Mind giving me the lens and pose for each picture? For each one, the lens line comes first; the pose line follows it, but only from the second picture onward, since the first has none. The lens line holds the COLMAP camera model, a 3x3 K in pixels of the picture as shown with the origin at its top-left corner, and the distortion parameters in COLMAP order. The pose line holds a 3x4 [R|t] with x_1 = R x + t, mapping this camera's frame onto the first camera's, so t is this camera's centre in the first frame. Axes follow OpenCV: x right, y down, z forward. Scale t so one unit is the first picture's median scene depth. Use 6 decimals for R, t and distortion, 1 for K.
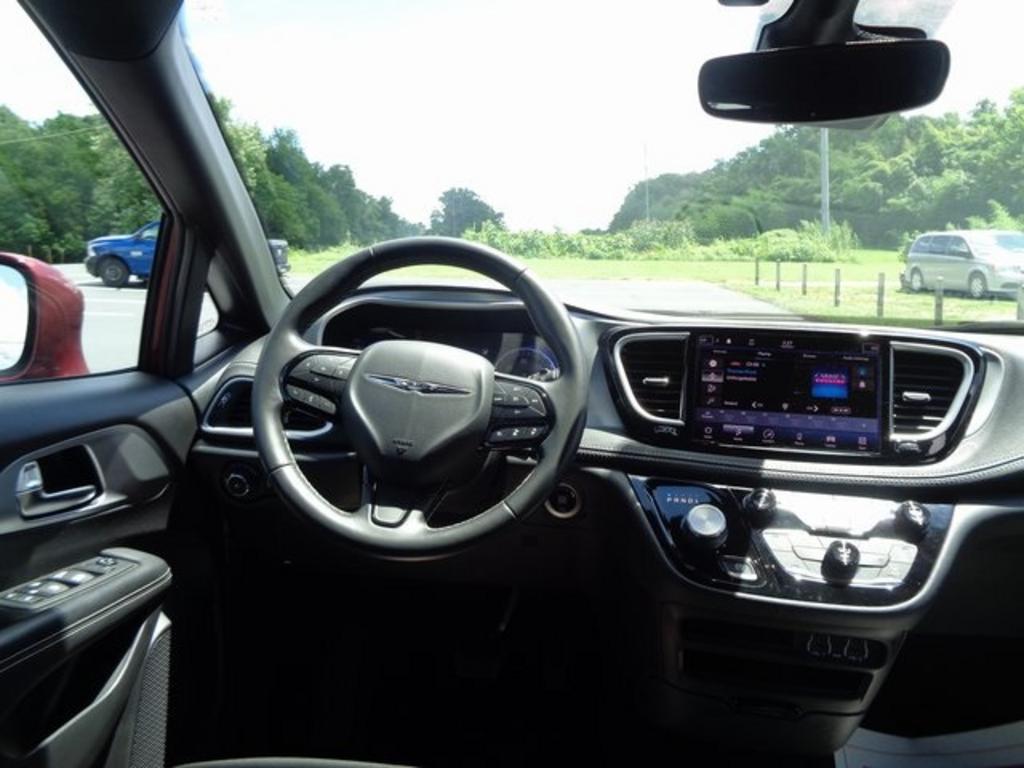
lens RADIAL K [[752.3, 0, 514.8], [0, 752.3, 378.1], [0, 0, 1]] dist [-0.006570, 0.011542]
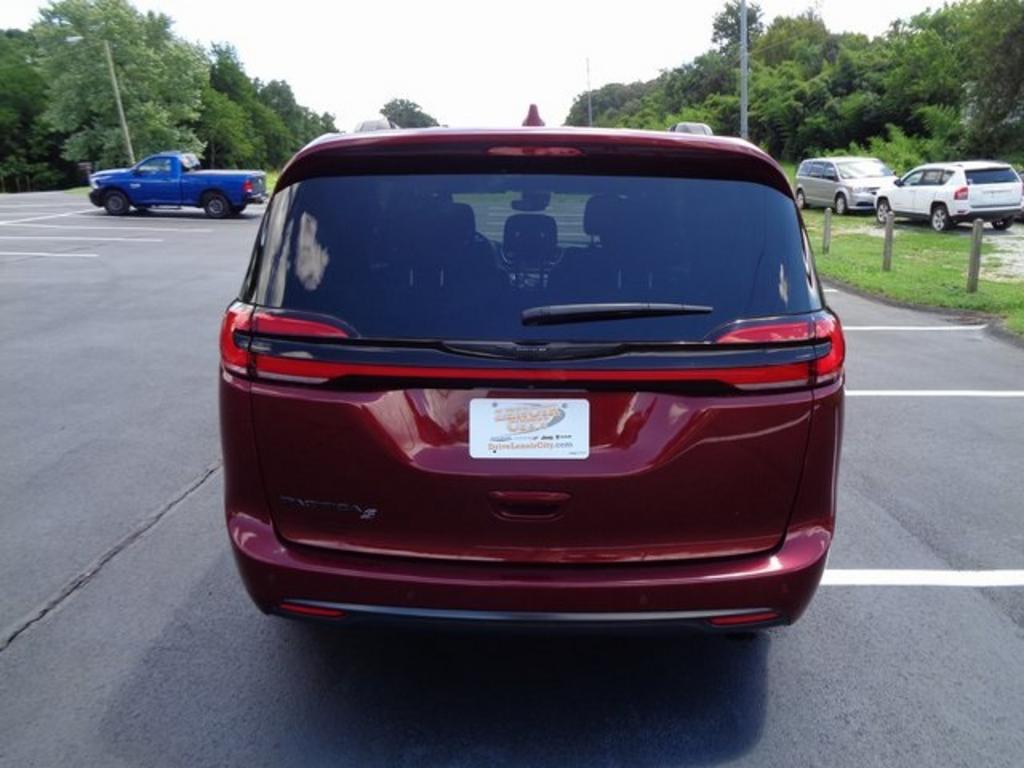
lens RADIAL K [[752.3, 0, 520.1], [0, 752.3, 390.0], [0, 0, 1]] dist [-0.006570, 0.011542]
pose [[0.996983, -0.031036, 0.071152, -0.004340], [0.021965, 0.991926, 0.124902, 0.007009], [-0.074454, -0.122963, 0.989614, -0.109022]]
